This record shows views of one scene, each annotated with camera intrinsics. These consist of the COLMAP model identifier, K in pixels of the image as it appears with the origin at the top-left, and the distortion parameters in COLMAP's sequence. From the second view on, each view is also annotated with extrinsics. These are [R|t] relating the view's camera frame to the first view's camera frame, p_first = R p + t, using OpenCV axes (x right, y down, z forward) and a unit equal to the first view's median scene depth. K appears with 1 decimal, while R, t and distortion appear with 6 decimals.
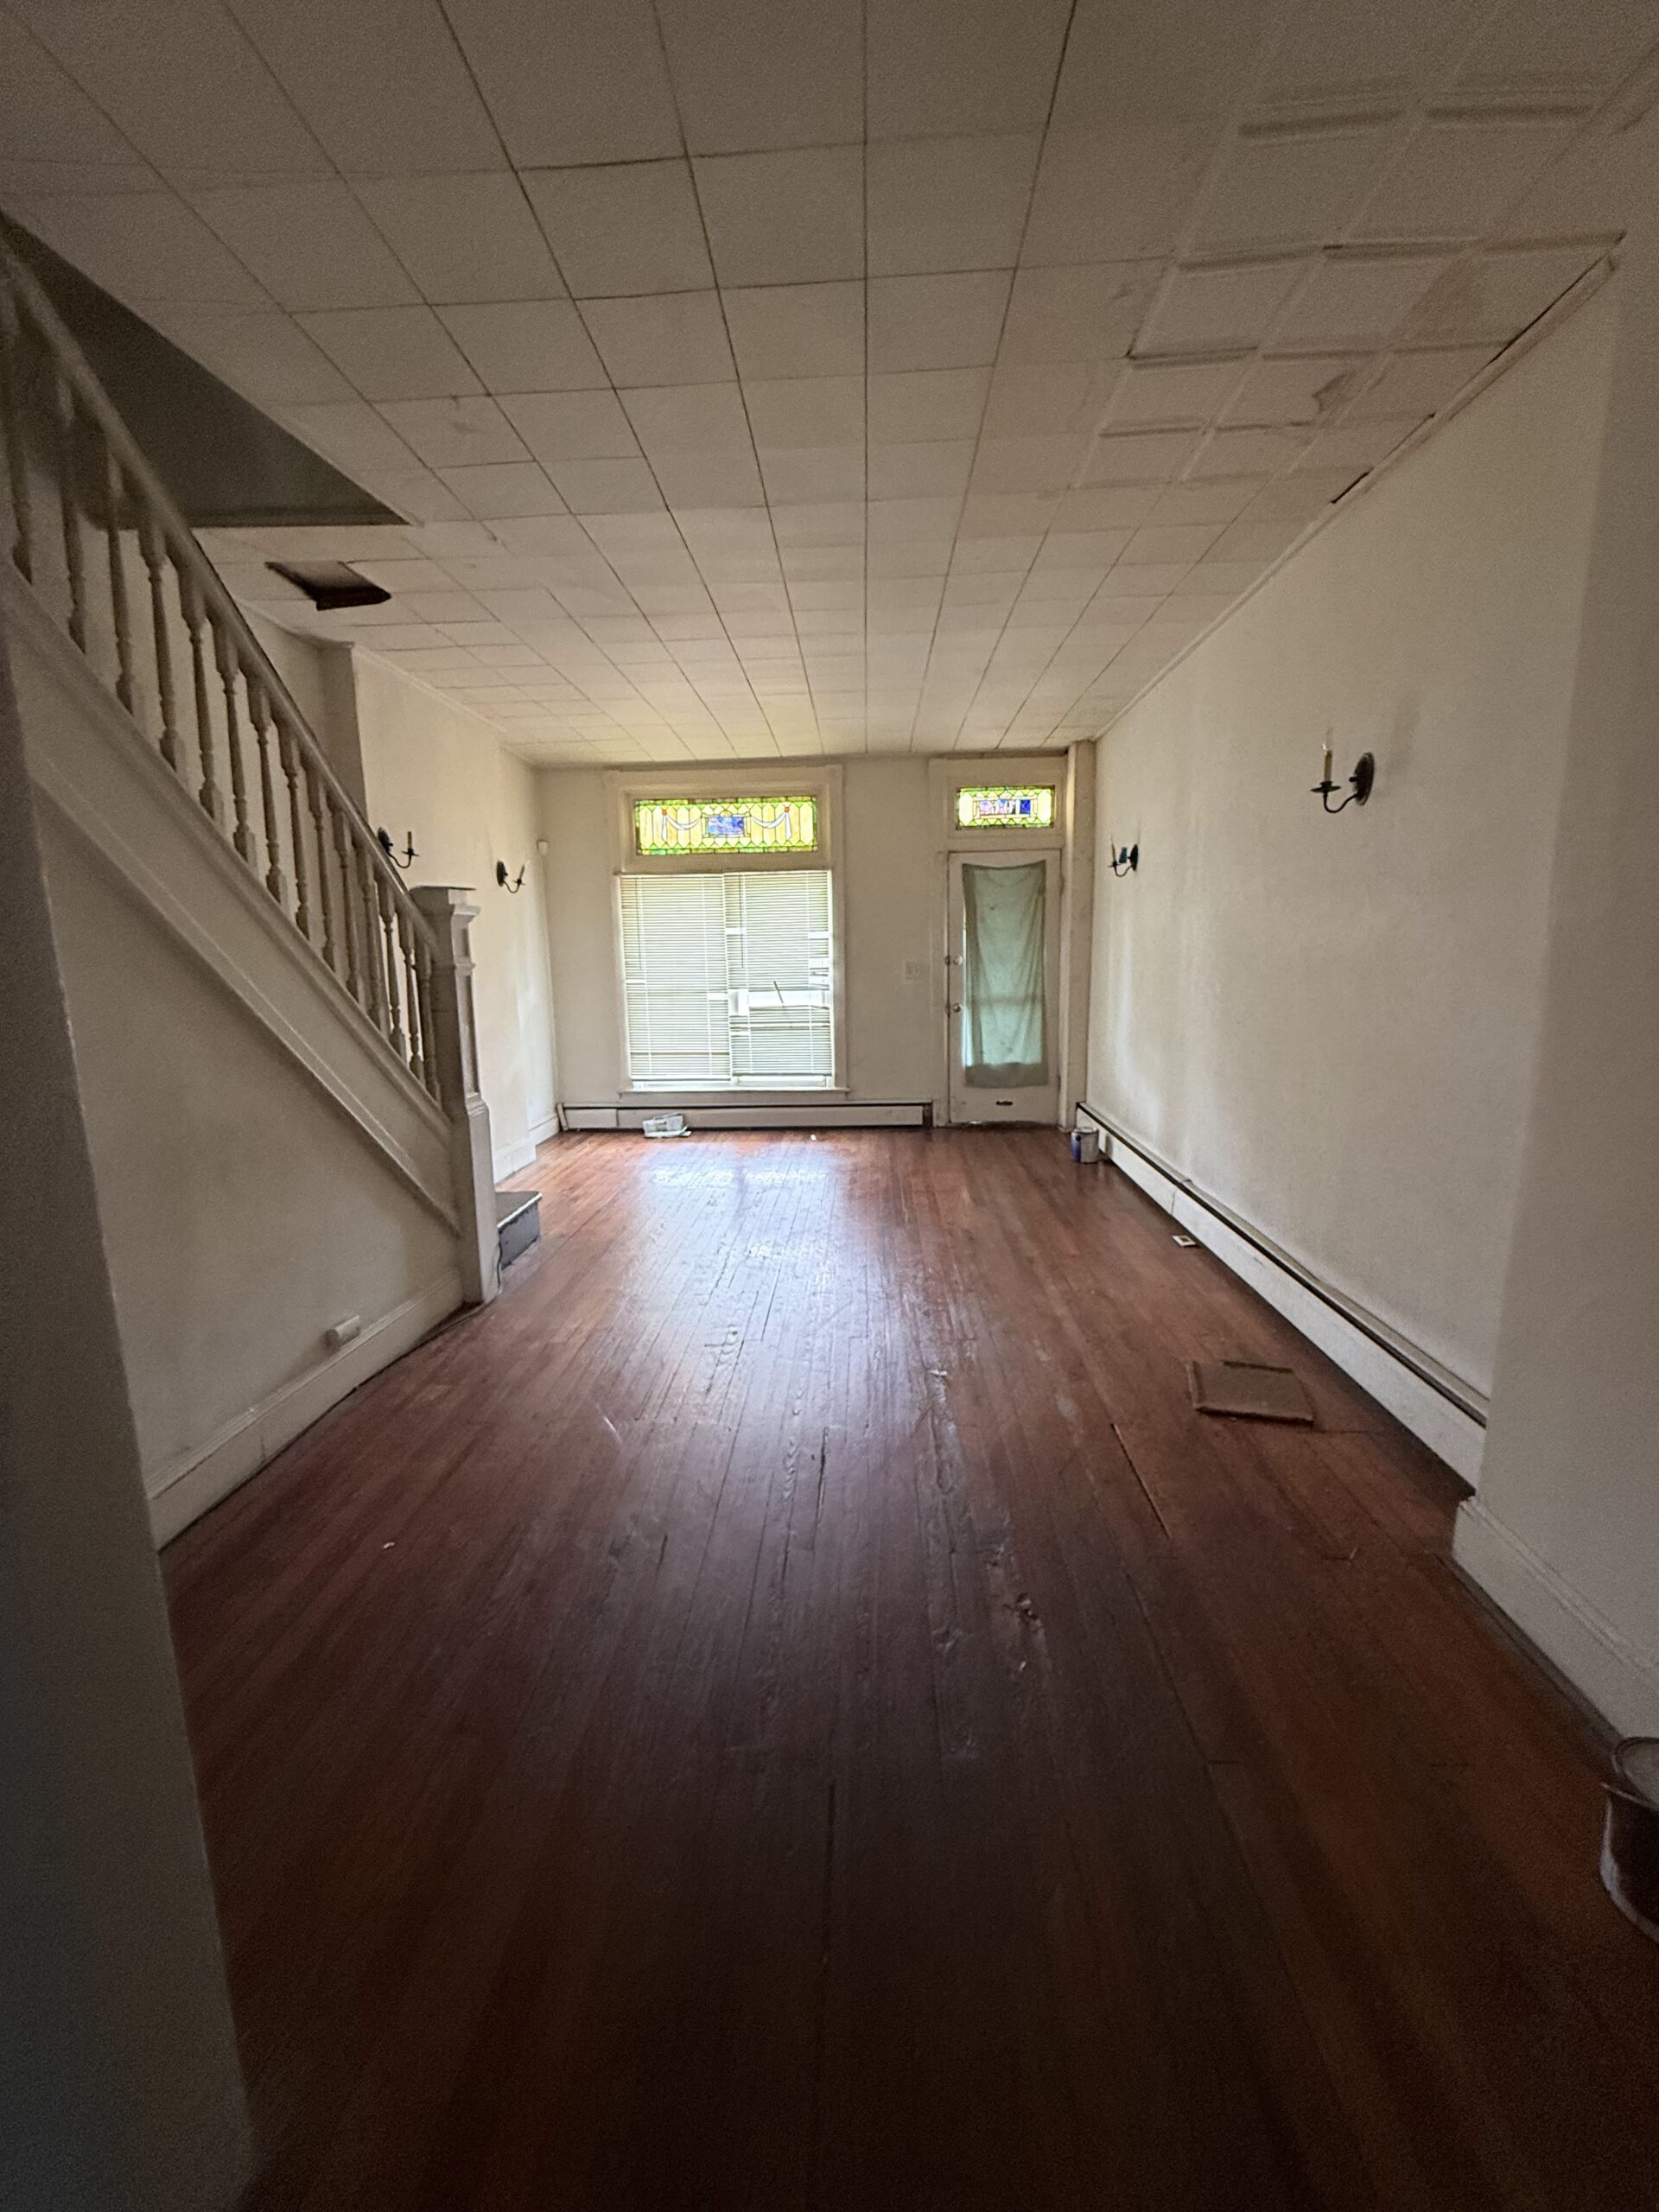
lens RADIAL K [[872.8, 0, 825.8], [0, 872.8, 1095.0], [0, 0, 1]] dist [-0.000713, -0.000479]
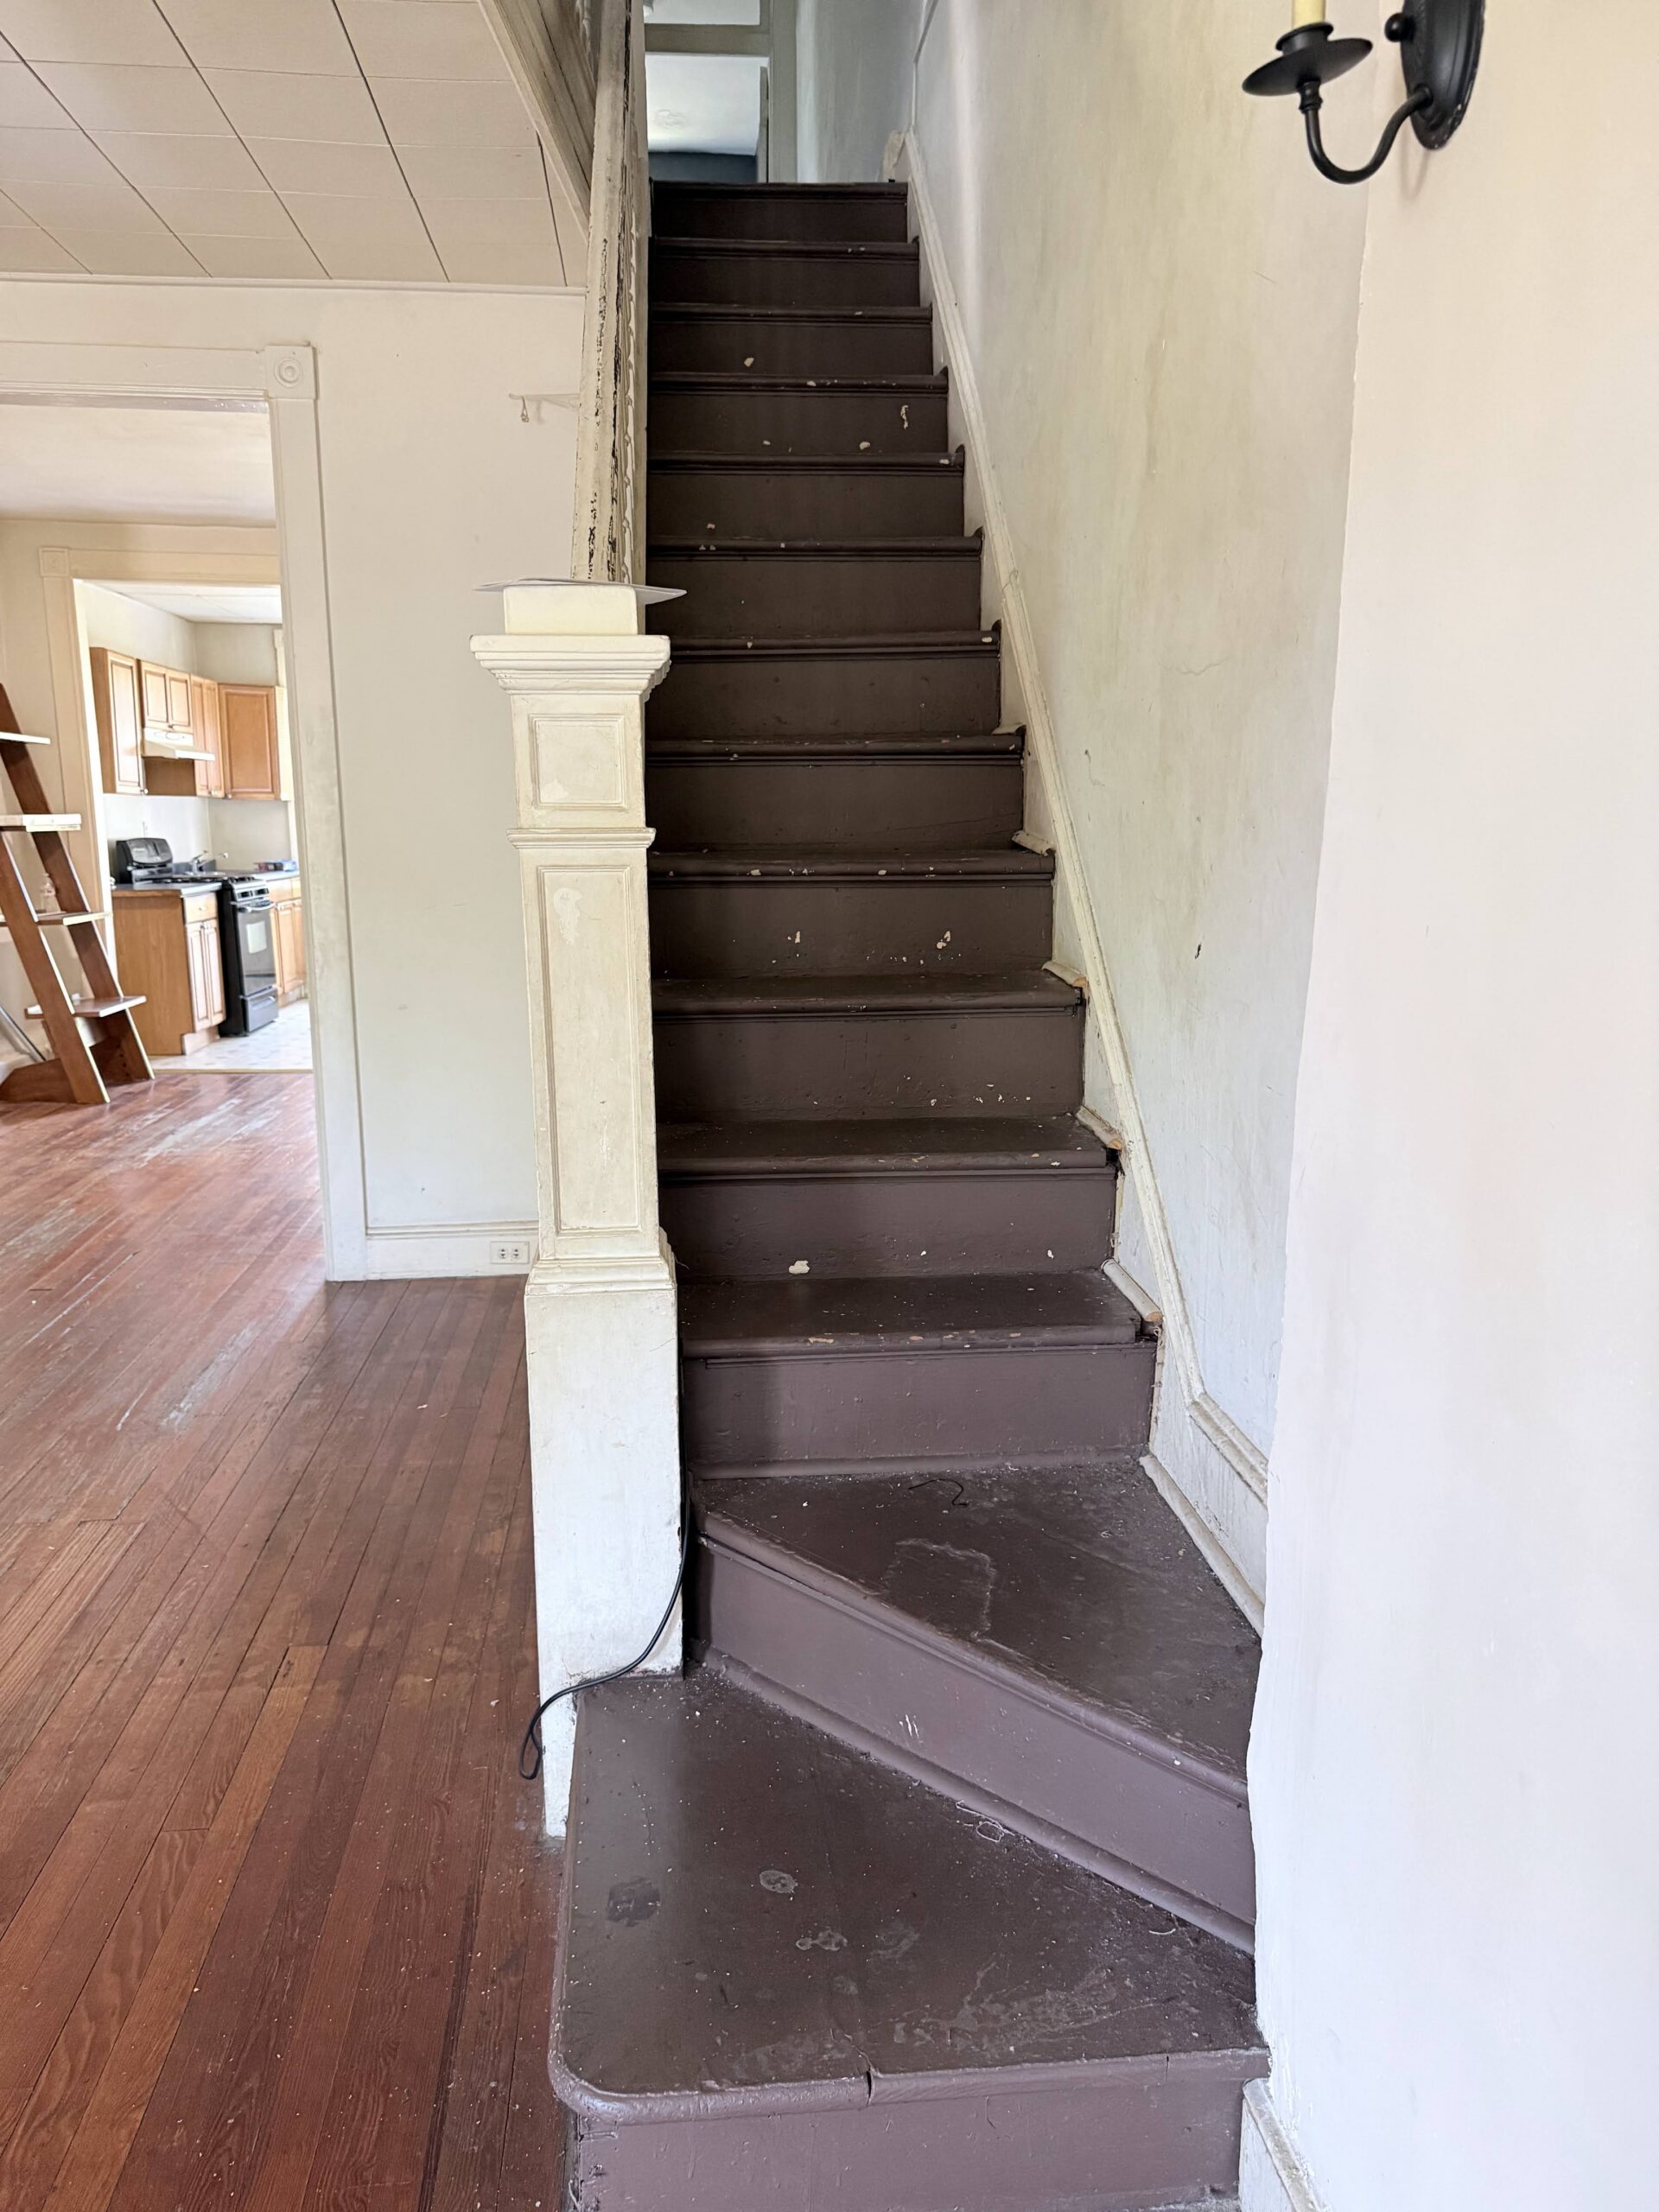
lens RADIAL K [[1587.6, 0, 829.5], [0, 1587.6, 1106.0], [0, 0, 1]] dist [0.055325, -0.001546]
pose [[-0.988460, 0.046297, -0.144236, -0.397455], [-0.006906, 0.937391, 0.348211, -0.237961], [0.151326, 0.345189, -0.926253, 1.458535]]
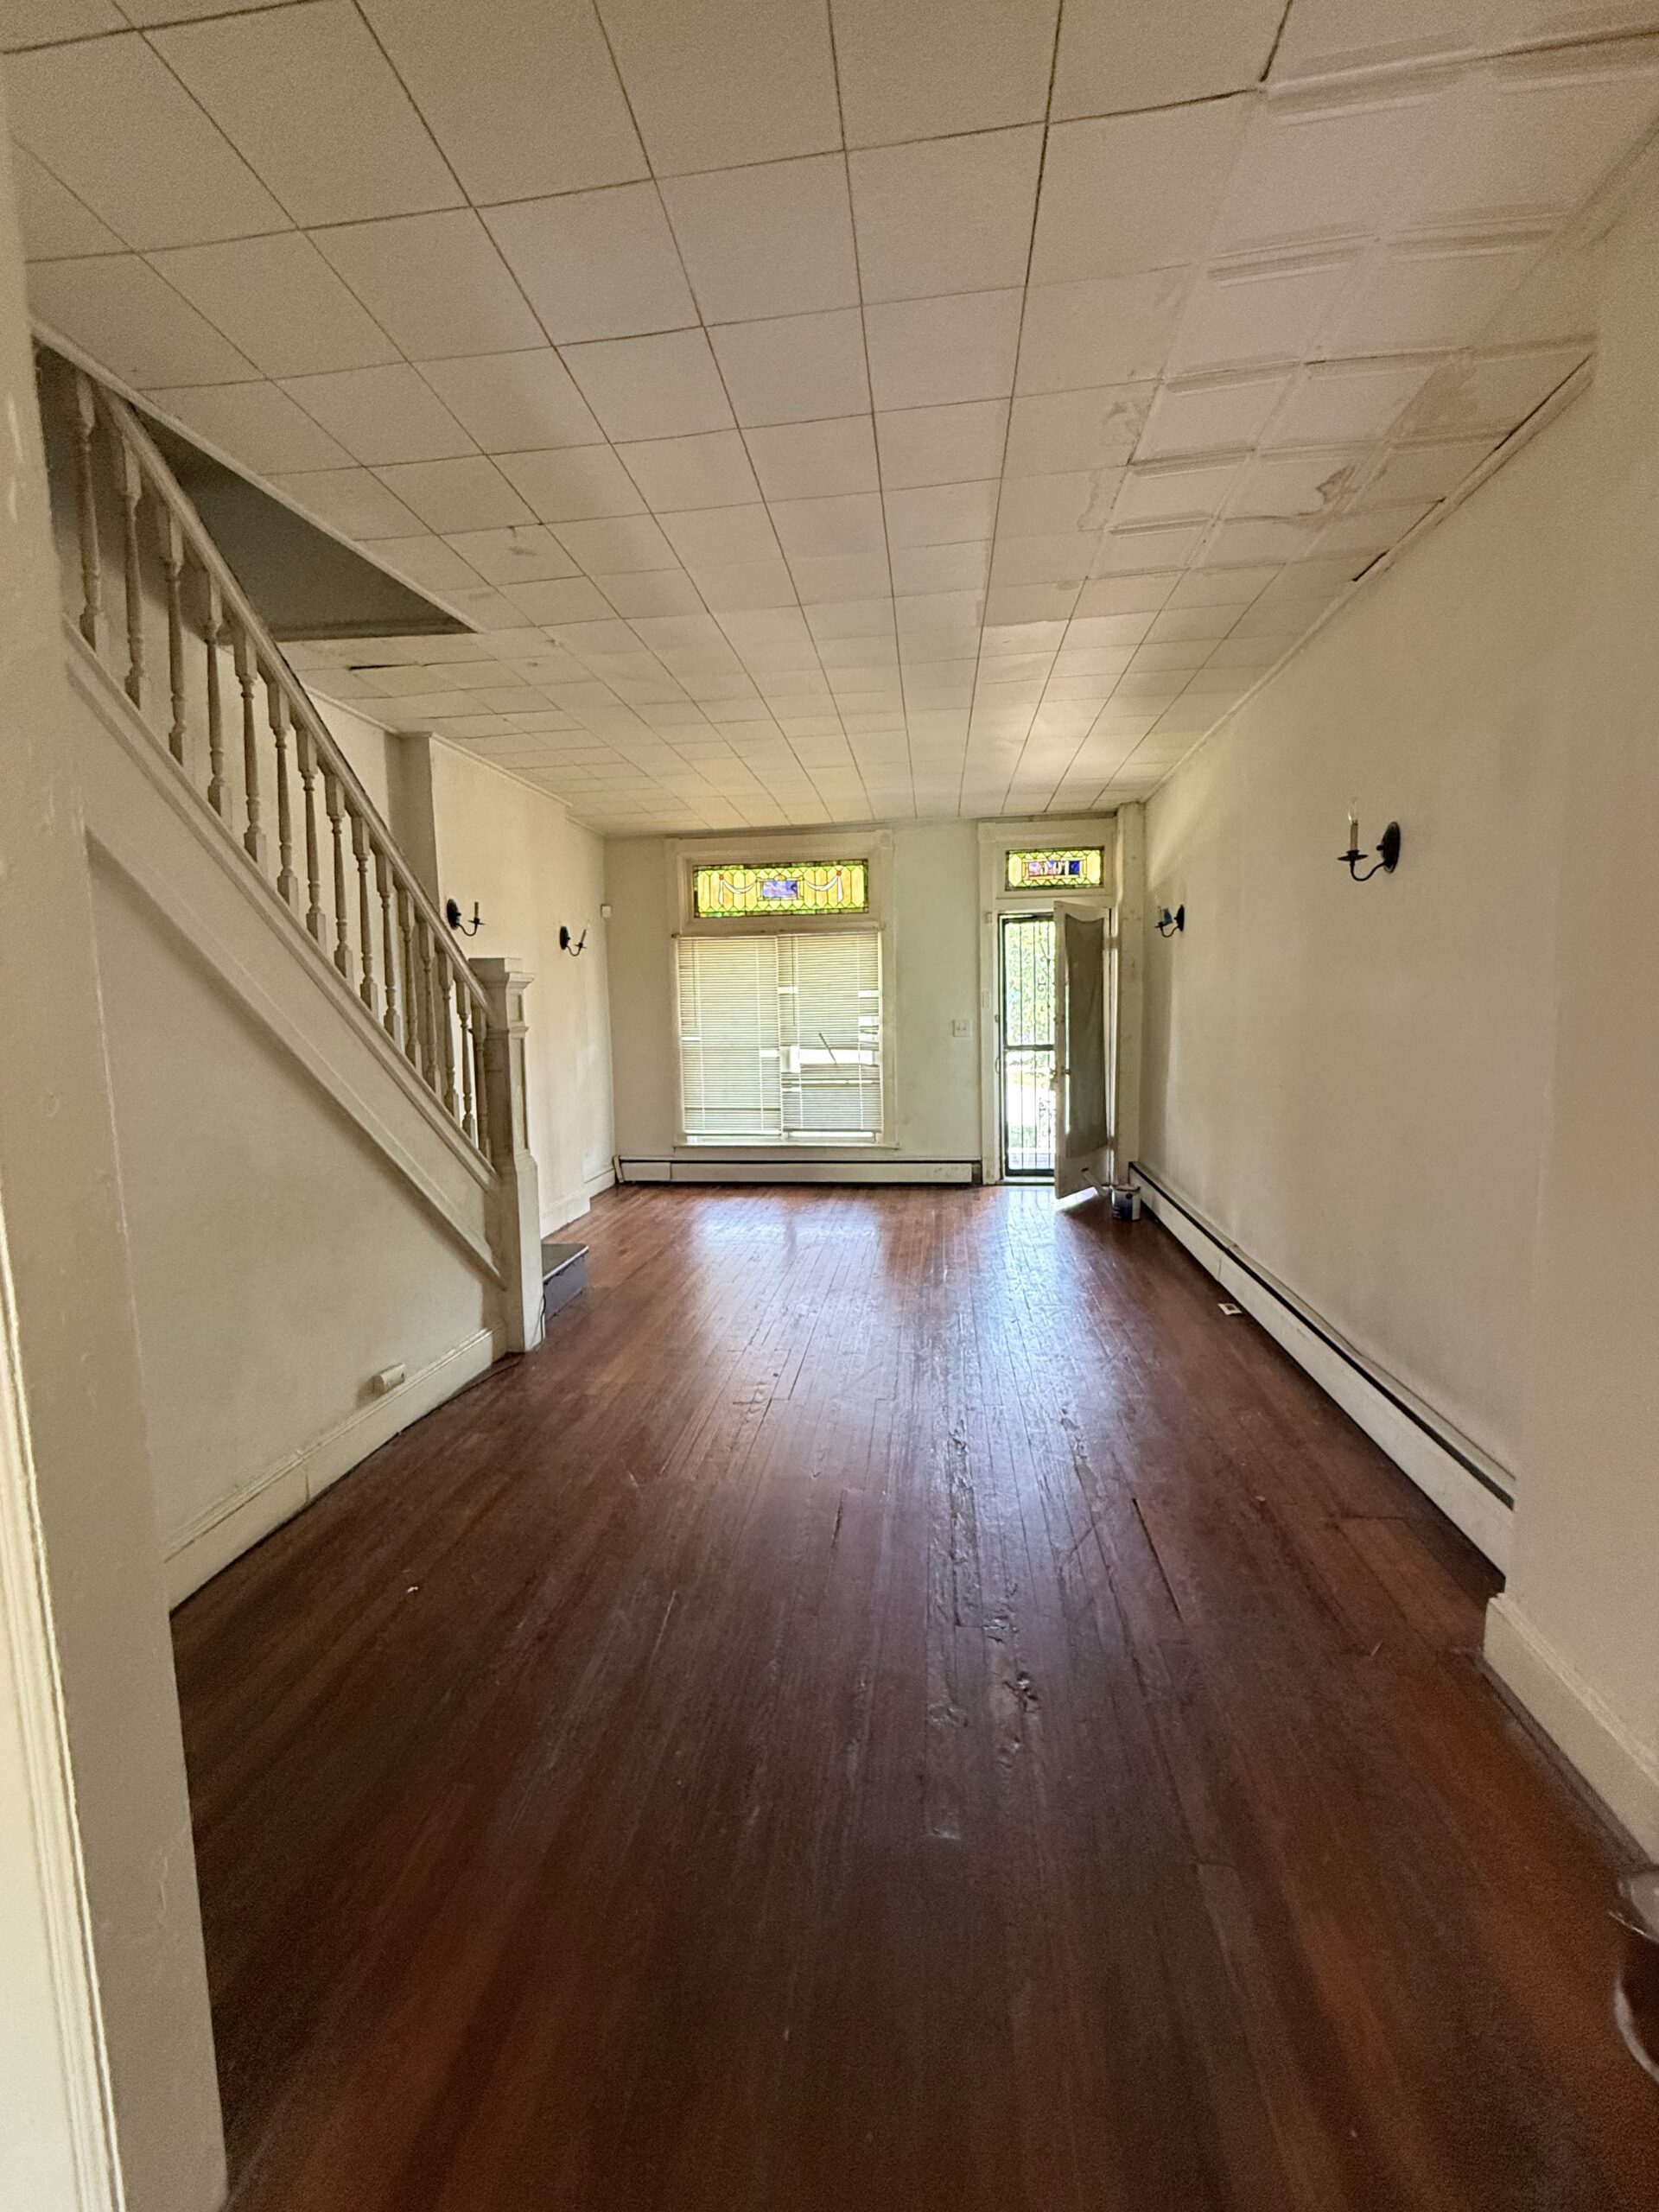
lens RADIAL K [[872.8, 0, 825.8], [0, 872.8, 1095.0], [0, 0, 1]] dist [-0.000713, -0.000479]
pose [[0.997038, 0.006851, -0.076602, 0.037305], [-0.011337, 0.998236, -0.058274, -0.010322], [0.076068, 0.058970, 0.995357, -0.019226]]
